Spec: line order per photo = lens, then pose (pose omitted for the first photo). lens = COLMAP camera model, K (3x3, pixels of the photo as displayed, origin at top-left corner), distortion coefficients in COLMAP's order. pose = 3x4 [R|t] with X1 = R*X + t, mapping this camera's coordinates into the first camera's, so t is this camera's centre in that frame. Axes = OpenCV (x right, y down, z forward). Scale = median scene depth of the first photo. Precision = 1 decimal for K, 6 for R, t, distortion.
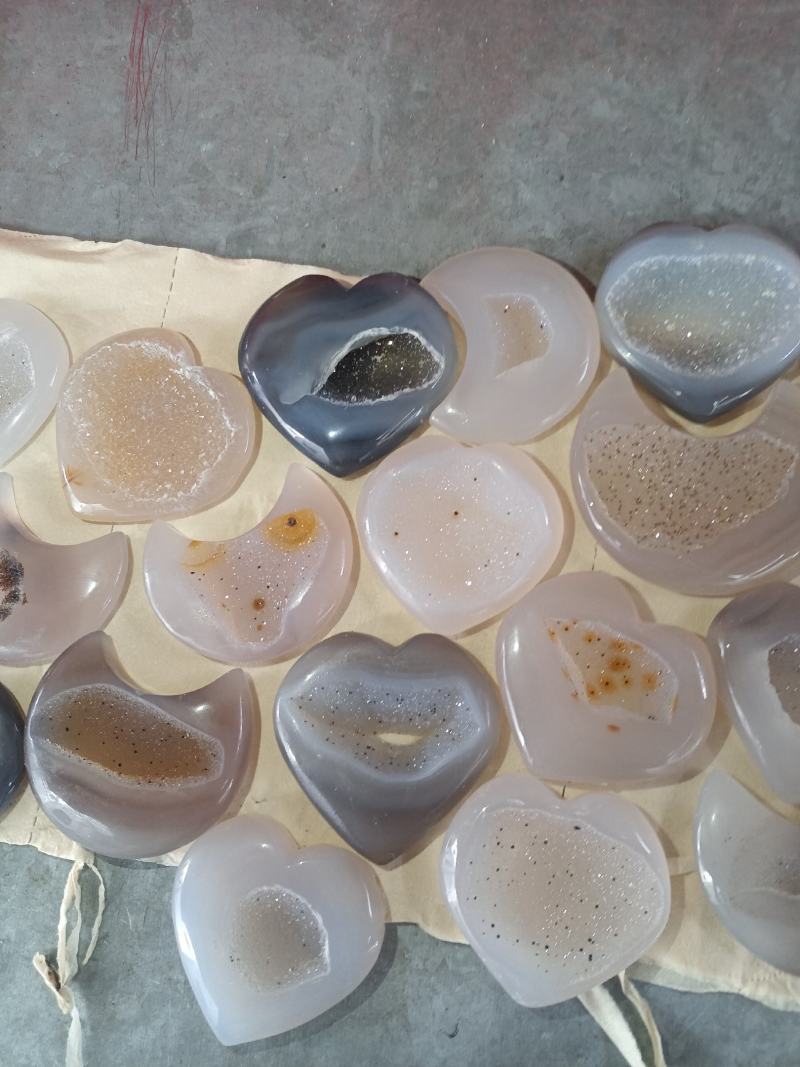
lens RADIAL K [[831.3, 0, 400.0], [0, 831.3, 533.5], [0, 0, 1]] dist [0.074064, -0.135923]
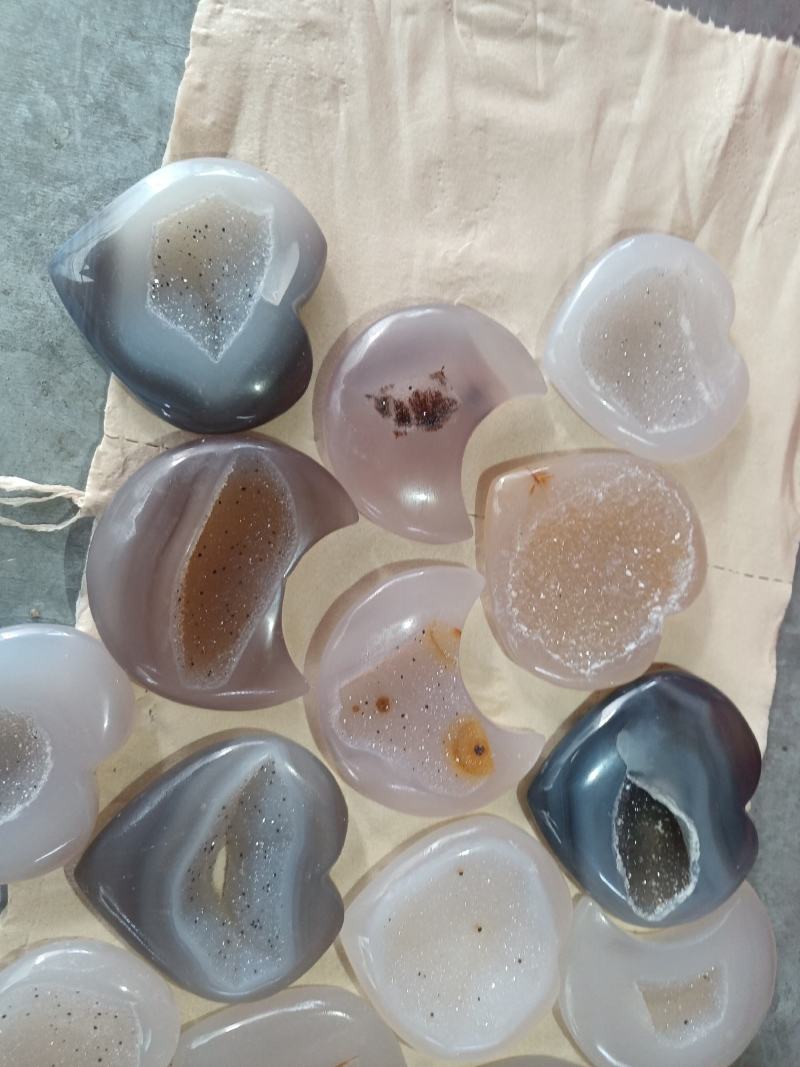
lens RADIAL K [[831.3, 0, 400.0], [0, 831.3, 533.5], [0, 0, 1]] dist [0.074064, -0.135923]
pose [[-0.036794, 0.997333, 0.063034, -0.397569], [-0.999271, -0.036078, -0.012461, 0.084581], [-0.010154, -0.063447, 0.997934, 0.164545]]
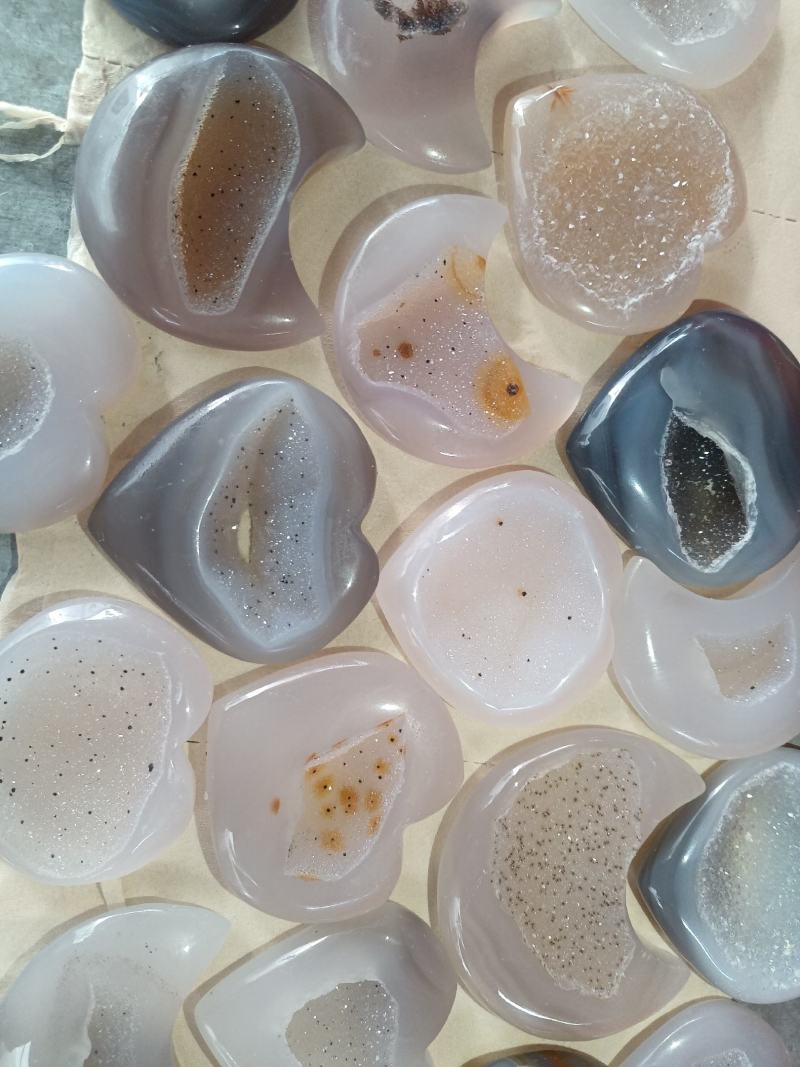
lens RADIAL K [[839.8, 0, 396.6], [0, 839.8, 529.3], [0, 0, 1]] dist [0.057583, -0.122210]
pose [[0.032066, 0.994727, 0.097415, -0.079202], [-0.999485, 0.032032, 0.001912, 0.097341], [-0.001219, -0.097427, 0.995242, 0.196244]]
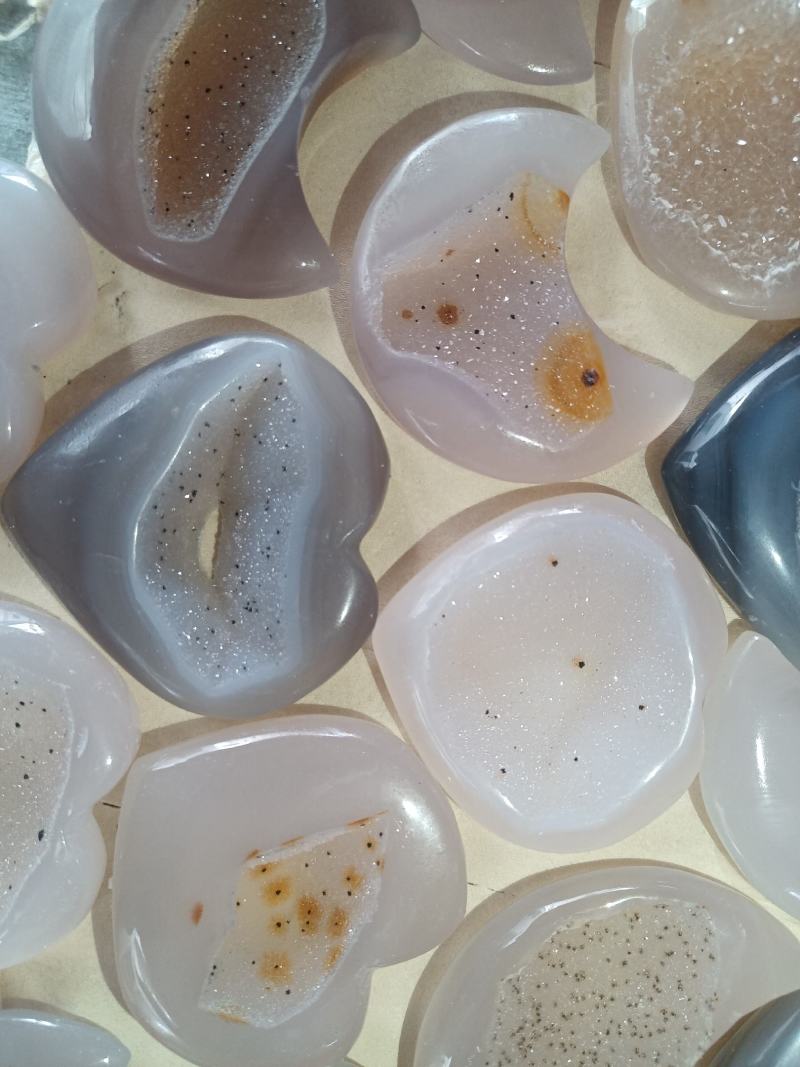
lens RADIAL K [[842.7, 0, 394.7], [0, 842.7, 530.2], [0, 0, 1]] dist [0.050018, -0.130059]
pose [[-0.062518, 0.995758, 0.067511, -0.058028], [-0.986769, -0.071809, 0.145361, 0.025522], [0.149592, -0.057530, 0.987073, 0.410385]]
